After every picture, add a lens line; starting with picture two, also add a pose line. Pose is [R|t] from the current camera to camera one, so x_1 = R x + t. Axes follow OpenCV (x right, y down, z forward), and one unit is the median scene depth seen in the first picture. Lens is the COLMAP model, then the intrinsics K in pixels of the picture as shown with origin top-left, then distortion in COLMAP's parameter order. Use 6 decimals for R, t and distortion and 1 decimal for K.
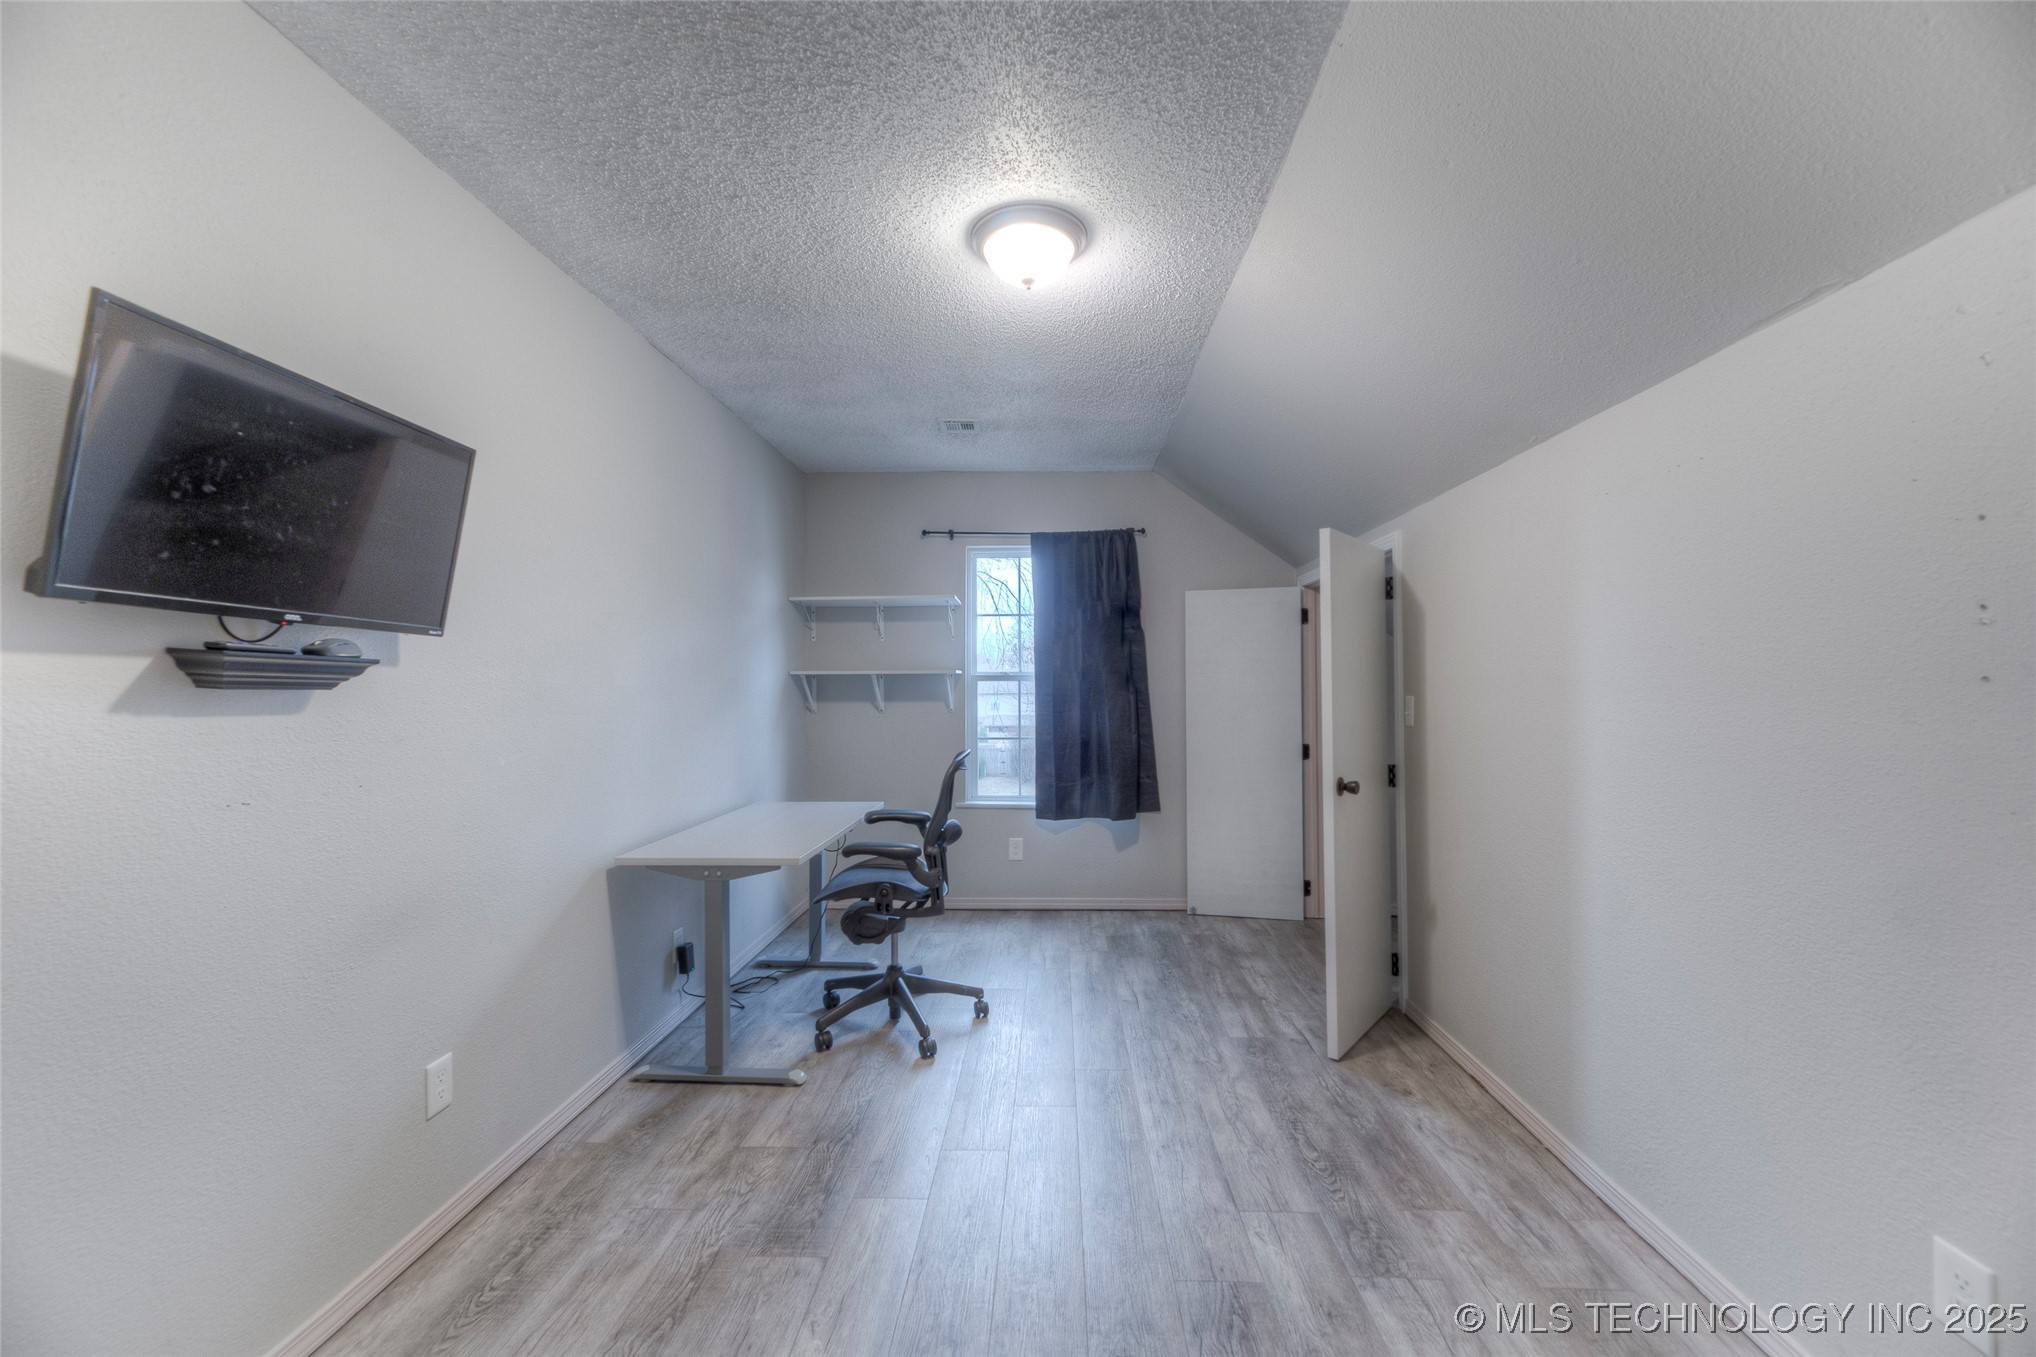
lens RADIAL K [[812.3, 0, 1019.6], [0, 812.3, 686.3], [0, 0, 1]] dist [0.014147, -0.002752]
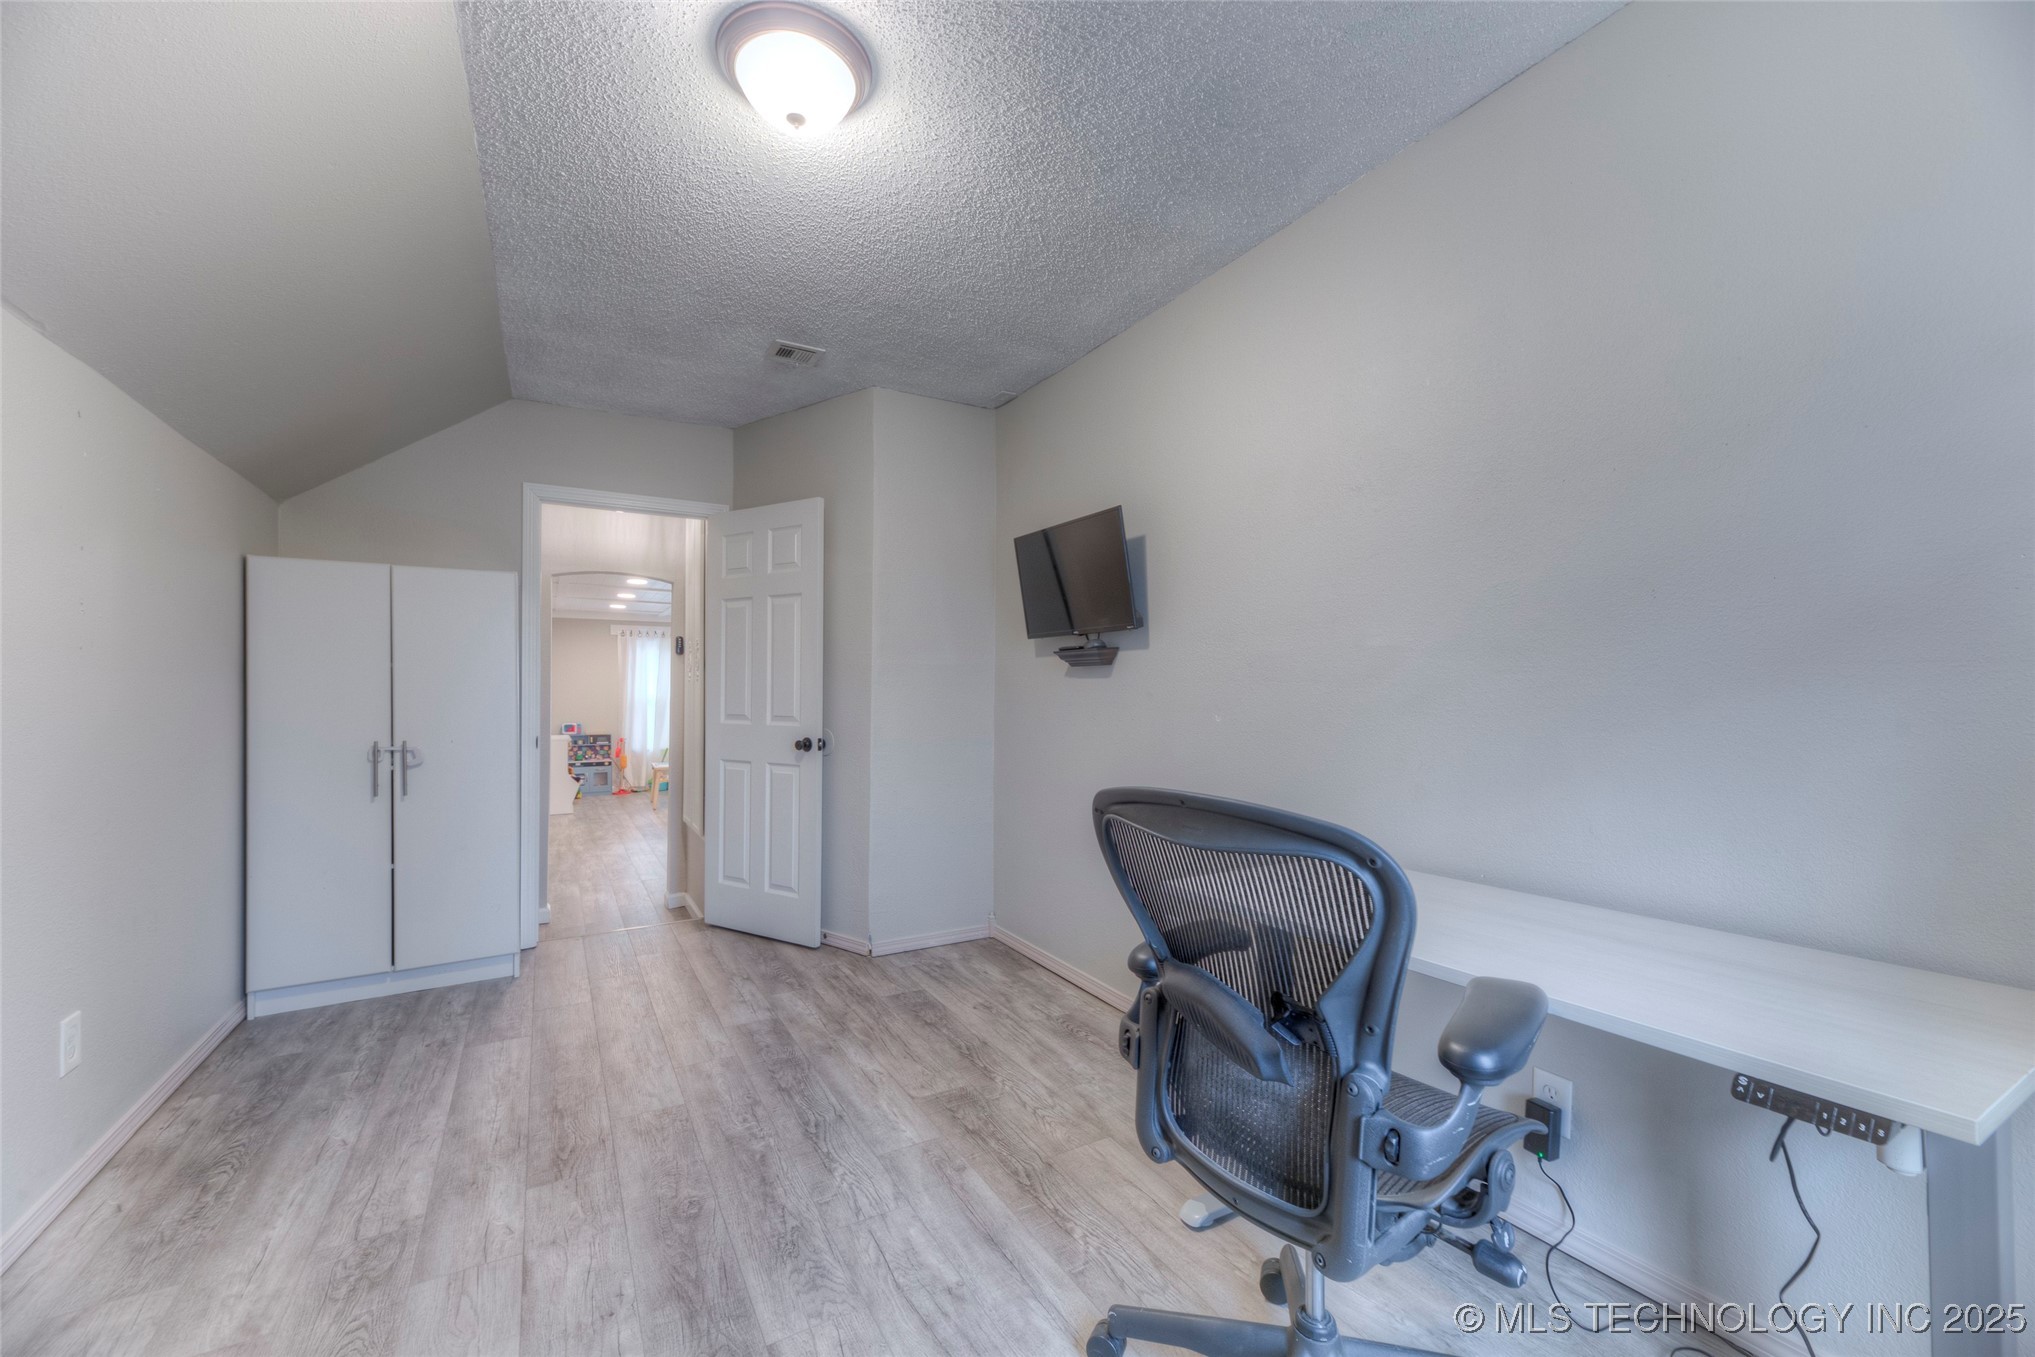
lens RADIAL K [[811.9, 0, 1020.6], [0, 811.9, 682.9], [0, 0, 1]] dist [0.014147, -0.002752]
pose [[-0.838107, 0.004549, -0.545486, 0.325307], [0.015163, 0.999773, -0.014961, 0.063883], [0.545295, -0.020810, -0.837986, 2.221803]]
